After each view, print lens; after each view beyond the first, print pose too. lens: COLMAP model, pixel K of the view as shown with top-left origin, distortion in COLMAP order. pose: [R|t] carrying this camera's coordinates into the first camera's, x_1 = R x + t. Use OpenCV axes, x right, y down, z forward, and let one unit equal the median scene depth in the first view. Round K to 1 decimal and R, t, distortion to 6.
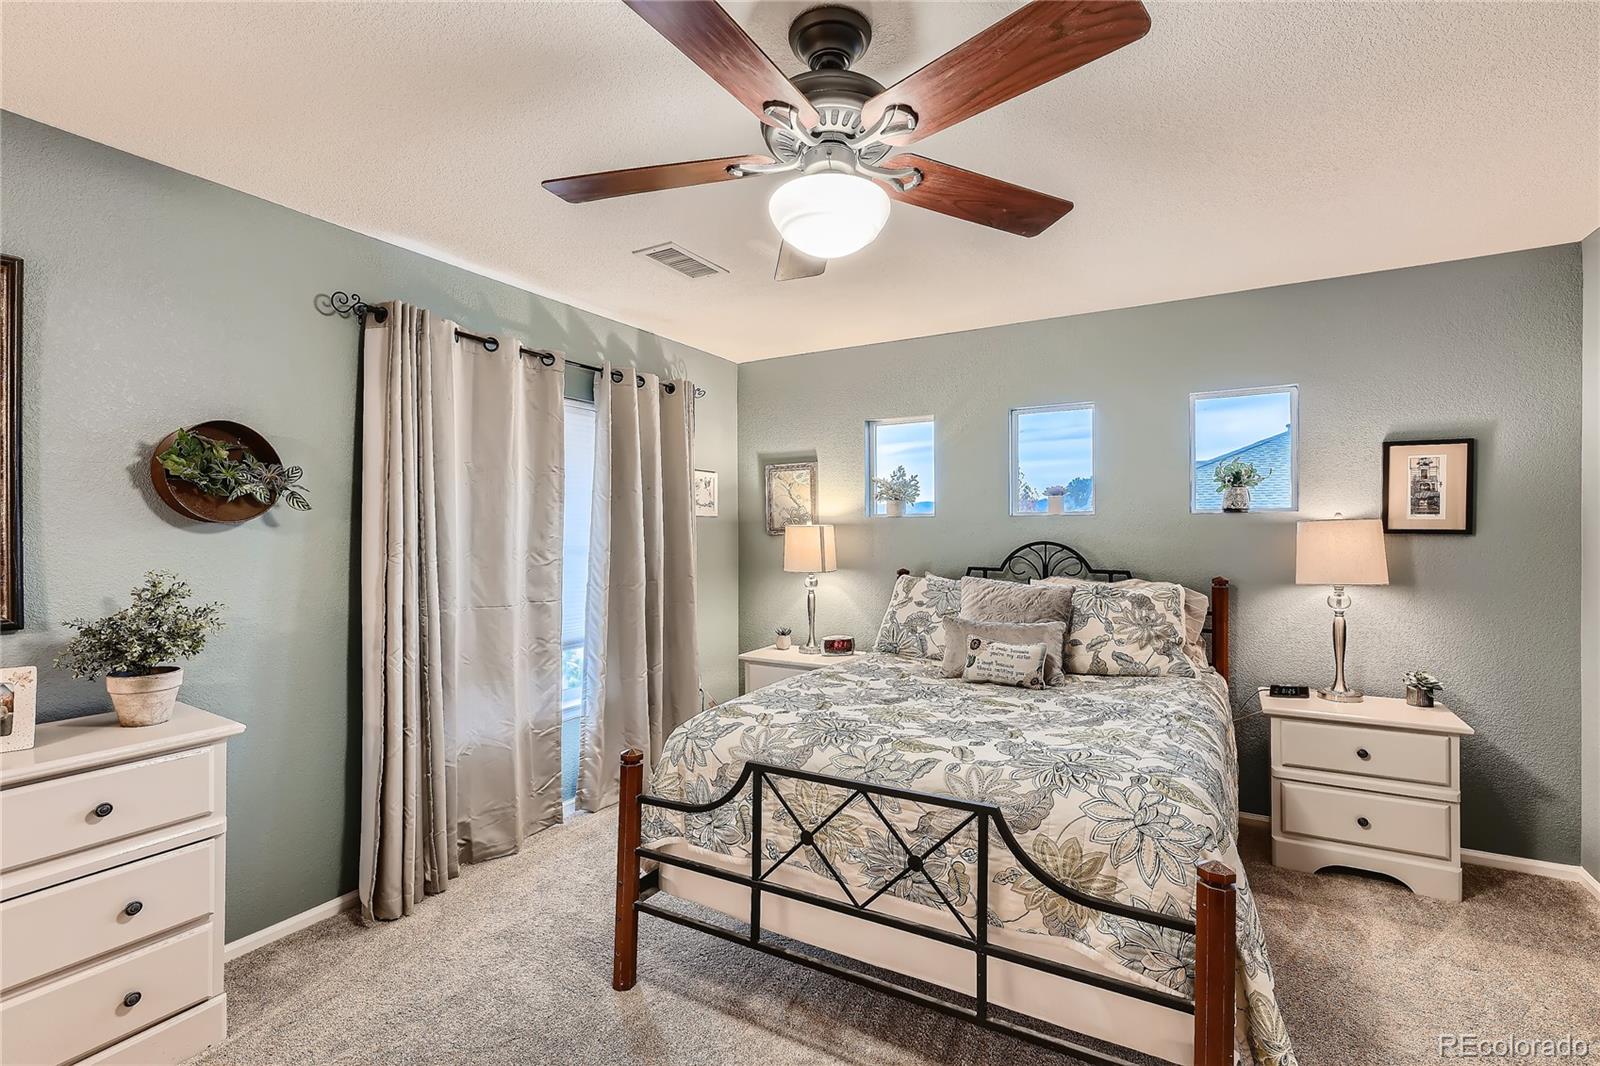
lens RADIAL K [[718.0, 0, 800.9], [0, 718.0, 535.8], [0, 0, 1]] dist [0.004387, -0.001953]
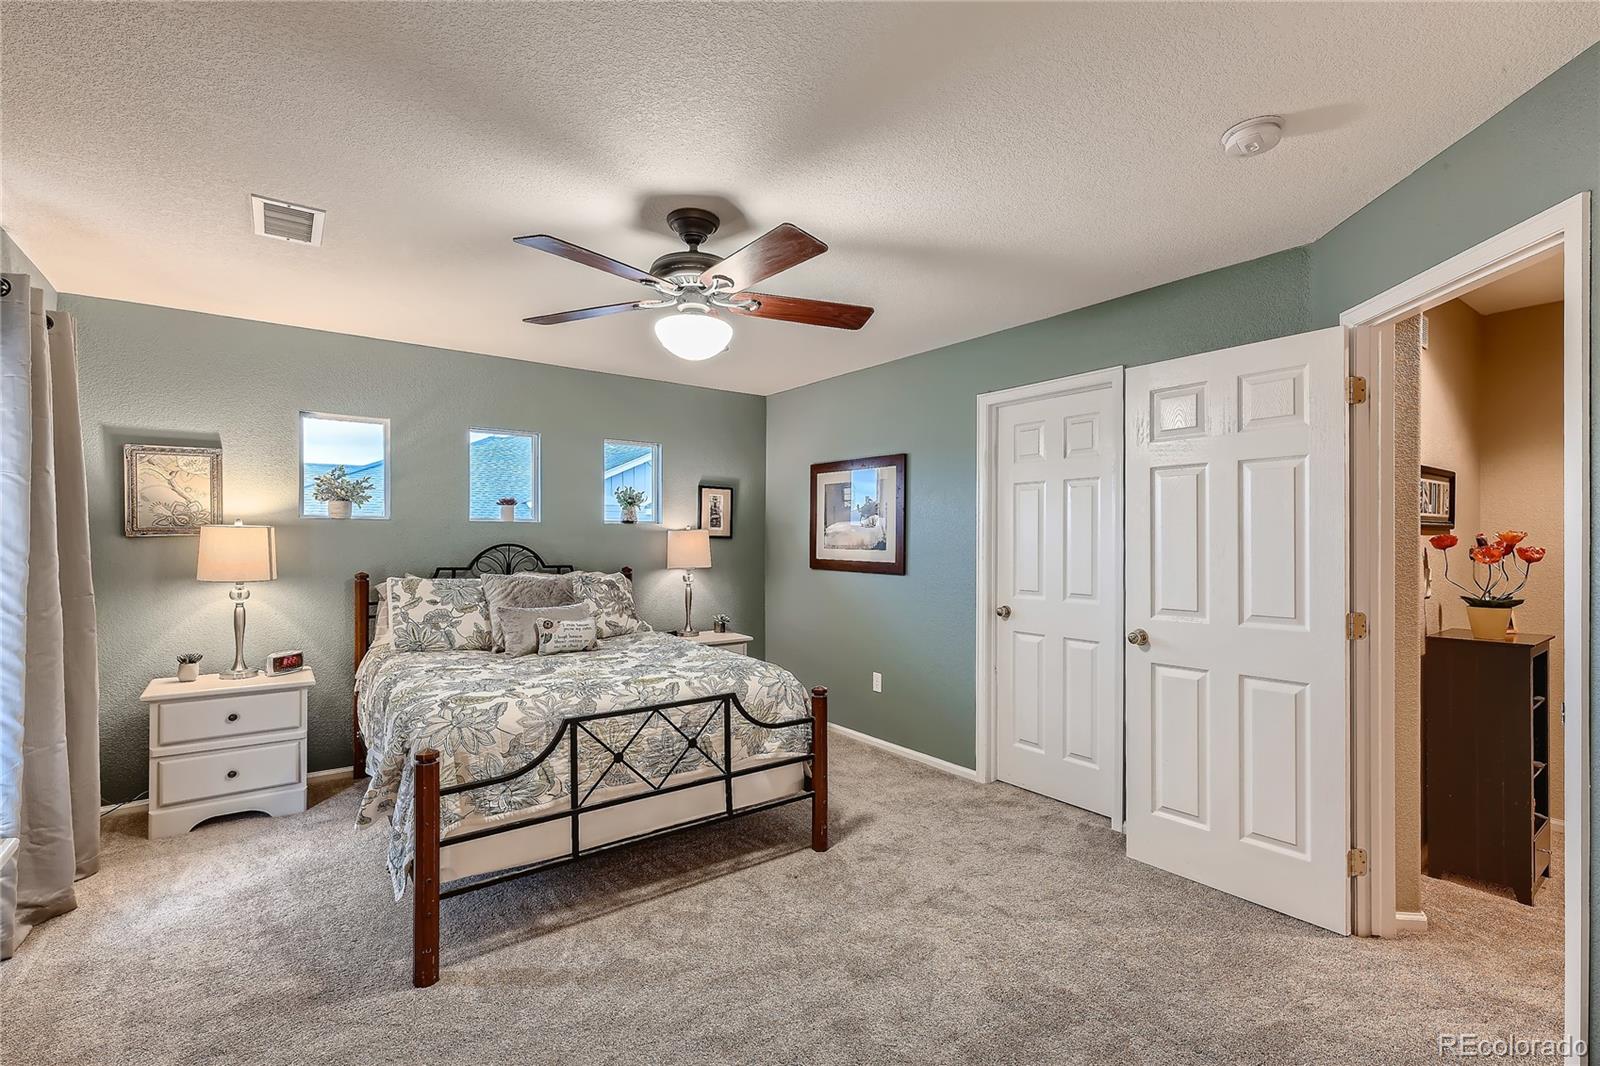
lens RADIAL K [[718.0, 0, 819.9], [0, 718.0, 534.9], [0, 0, 1]] dist [0.004387, -0.001953]
pose [[0.382511, 0.007398, 0.923921, -0.689780], [-0.000749, 0.999970, -0.007697, 0.003010], [-0.923951, 0.002252, 0.382505, 0.072059]]
